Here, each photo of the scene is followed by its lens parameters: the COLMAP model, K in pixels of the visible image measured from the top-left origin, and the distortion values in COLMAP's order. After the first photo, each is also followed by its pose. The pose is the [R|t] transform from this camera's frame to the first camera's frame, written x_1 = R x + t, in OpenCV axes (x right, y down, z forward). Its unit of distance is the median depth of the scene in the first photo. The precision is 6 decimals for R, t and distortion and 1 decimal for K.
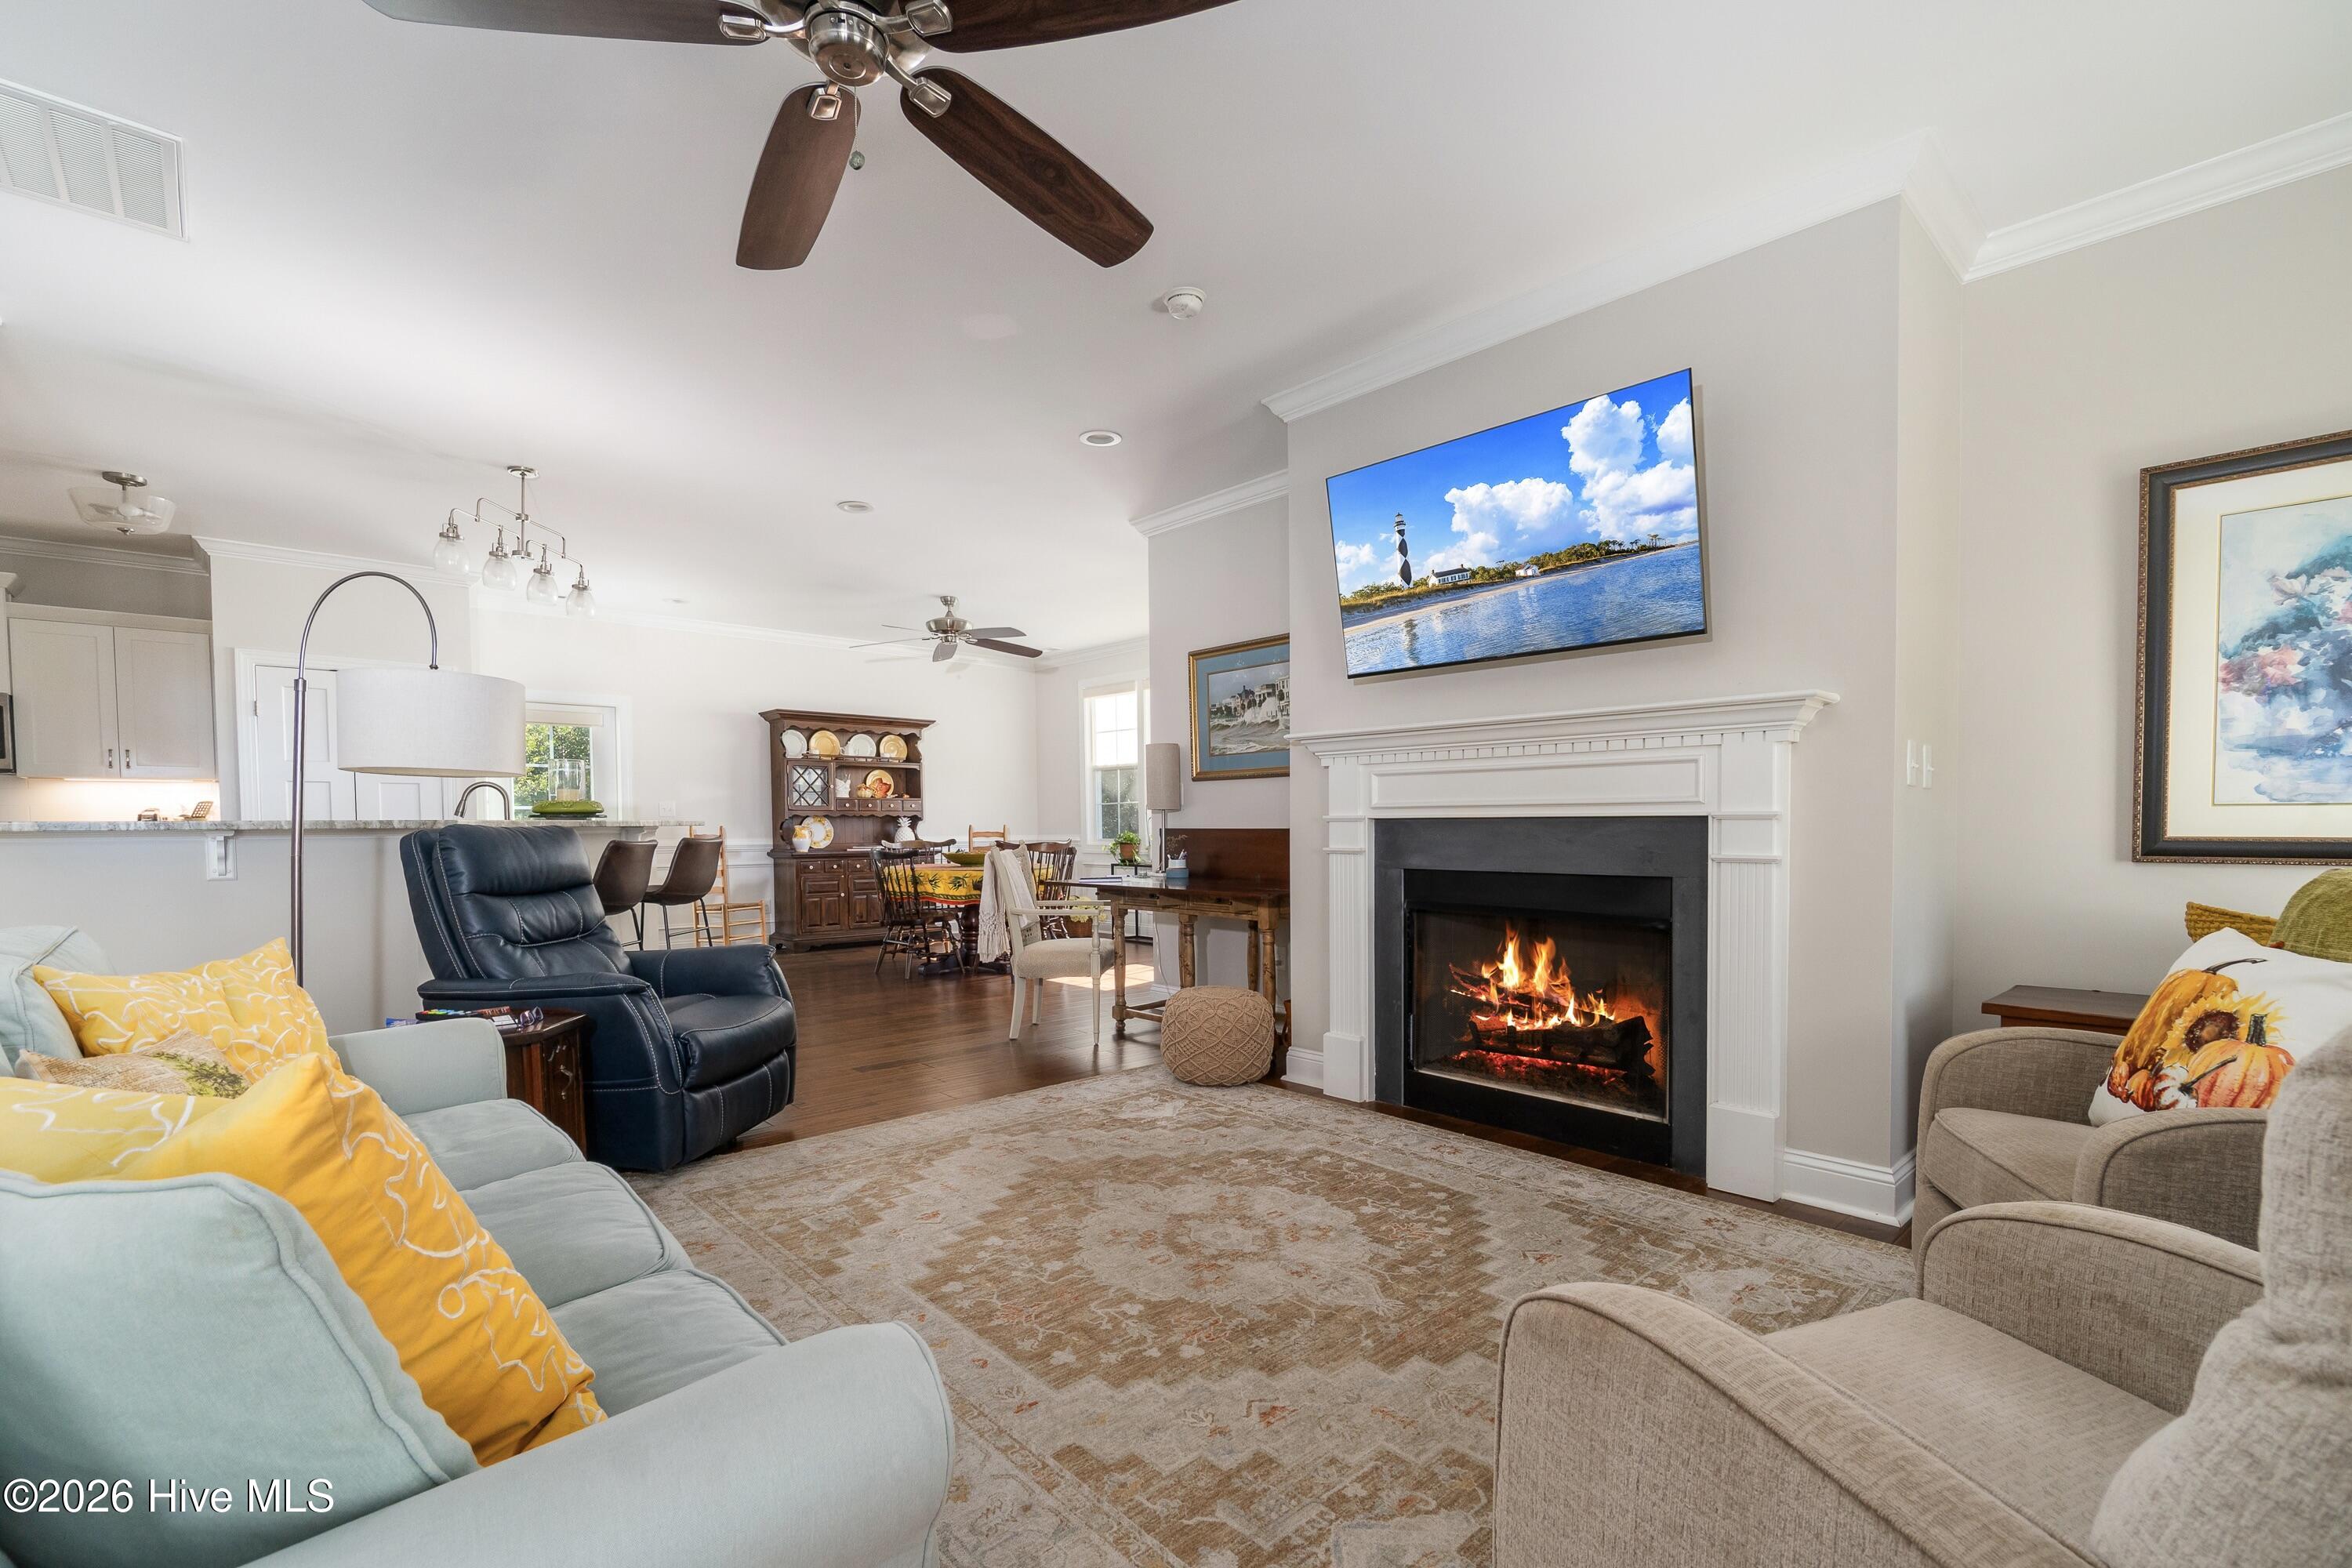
lens RADIAL K [[1029.4, 0, 1165.7], [0, 1029.4, 862.9], [0, 0, 1]] dist [-0.002506, -0.000736]
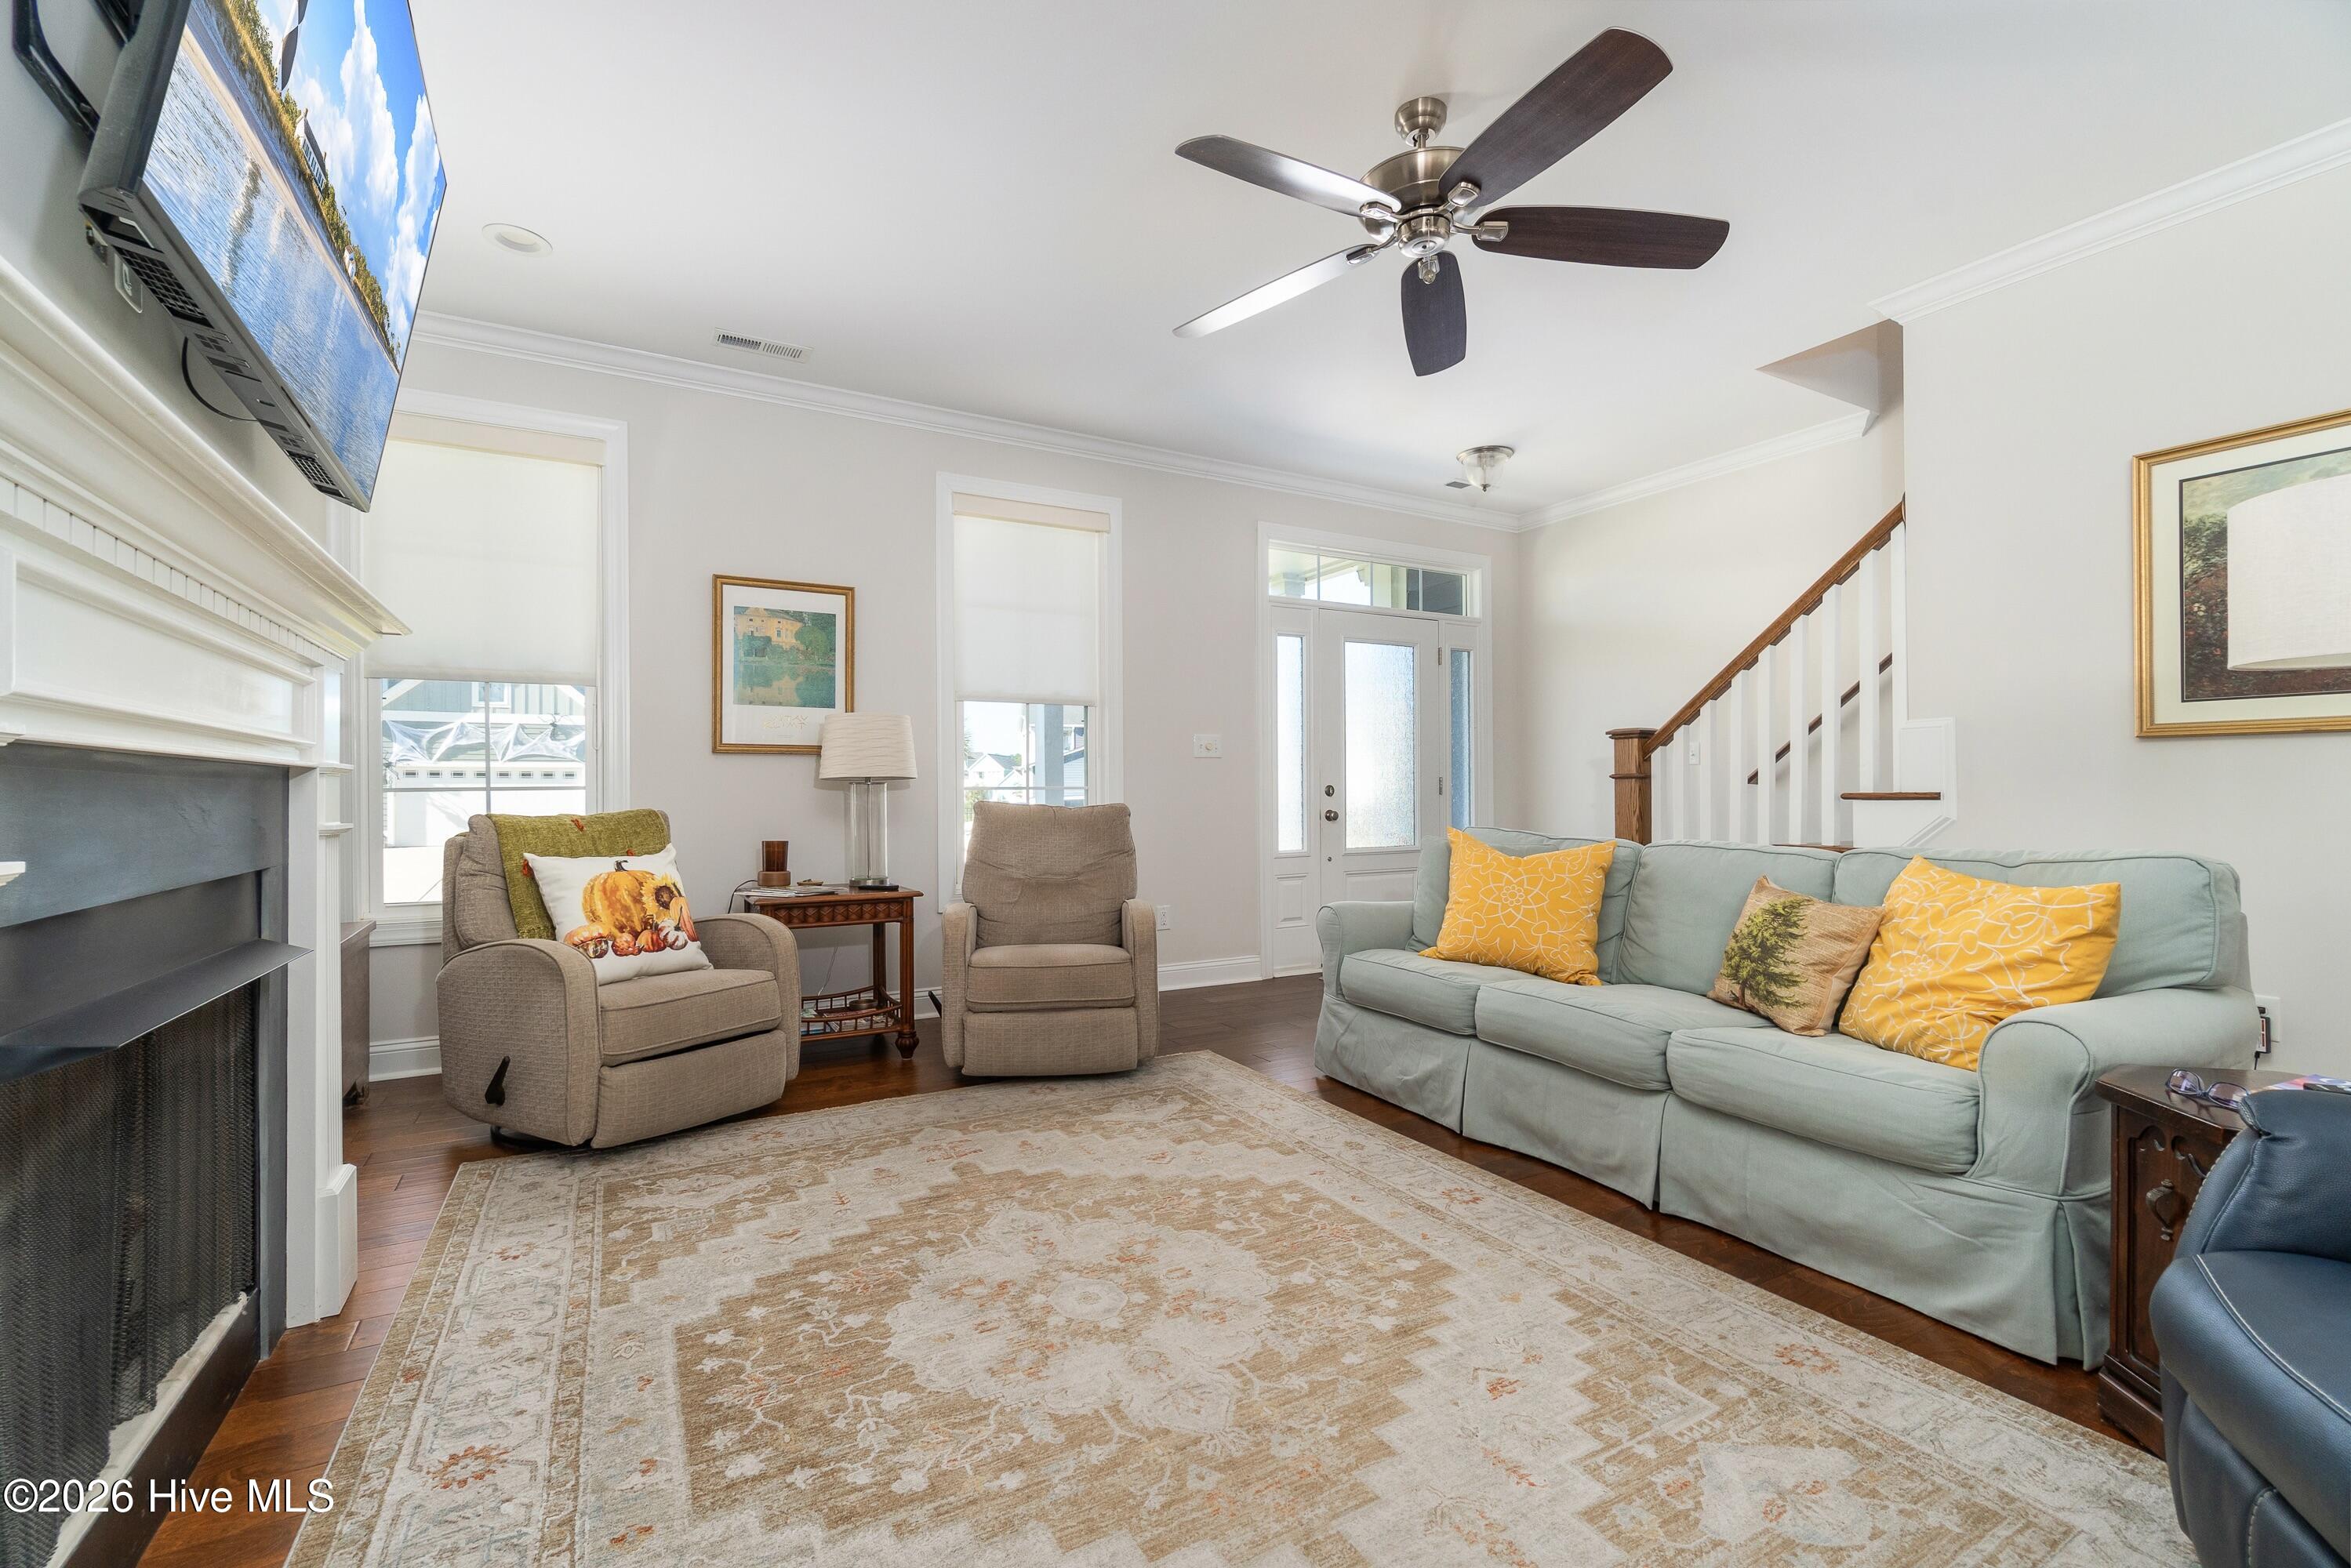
lens RADIAL K [[1012.2, 0, 1162.0], [0, 1012.2, 780.6], [0, 0, 1]] dist [-0.001058, -0.000819]
pose [[-0.973275, 0.011934, 0.229331, -0.148046], [0.018105, 0.999528, 0.024826, -0.040688], [-0.228926, 0.028315, -0.973032, 1.402072]]
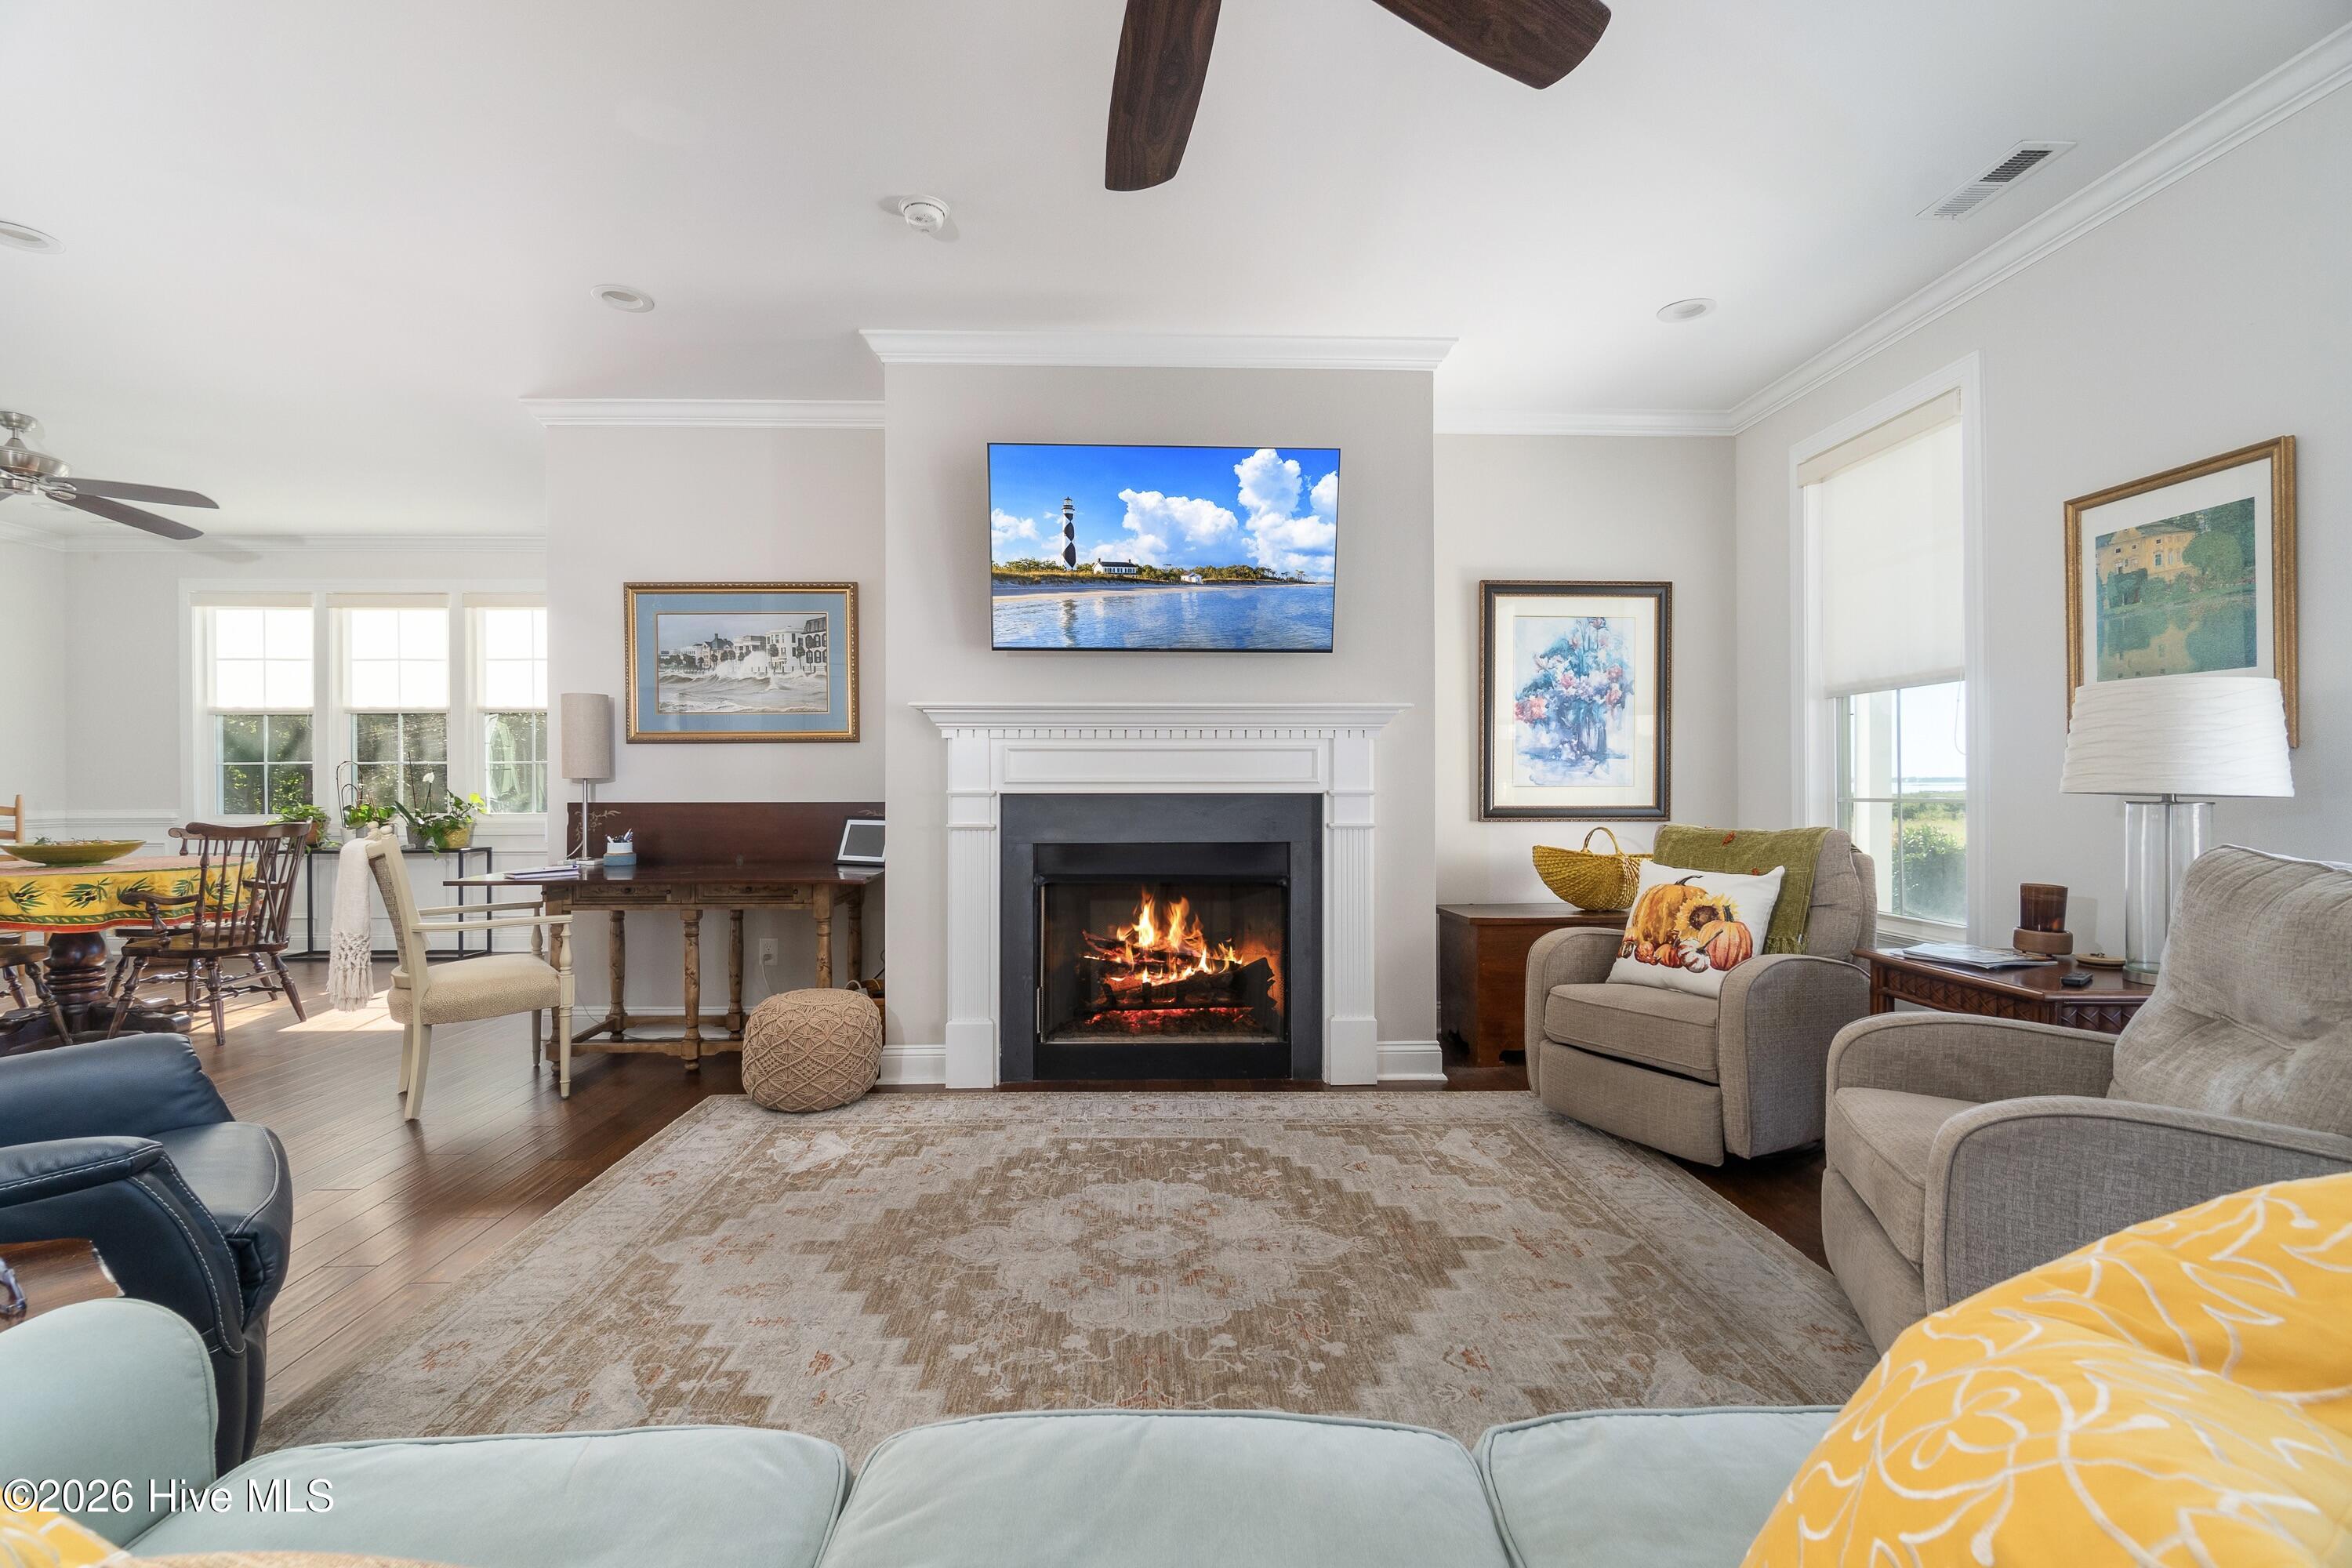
lens RADIAL K [[1012.7, 0, 1162.5], [0, 1012.7, 780.6], [0, 0, 1]] dist [-0.001058, -0.000819]
pose [[0.653617, 0.005709, 0.756804, -0.517501], [0.027017, 0.999158, -0.030870, -0.025304], [-0.756343, 0.040623, 0.652912, 0.300452]]
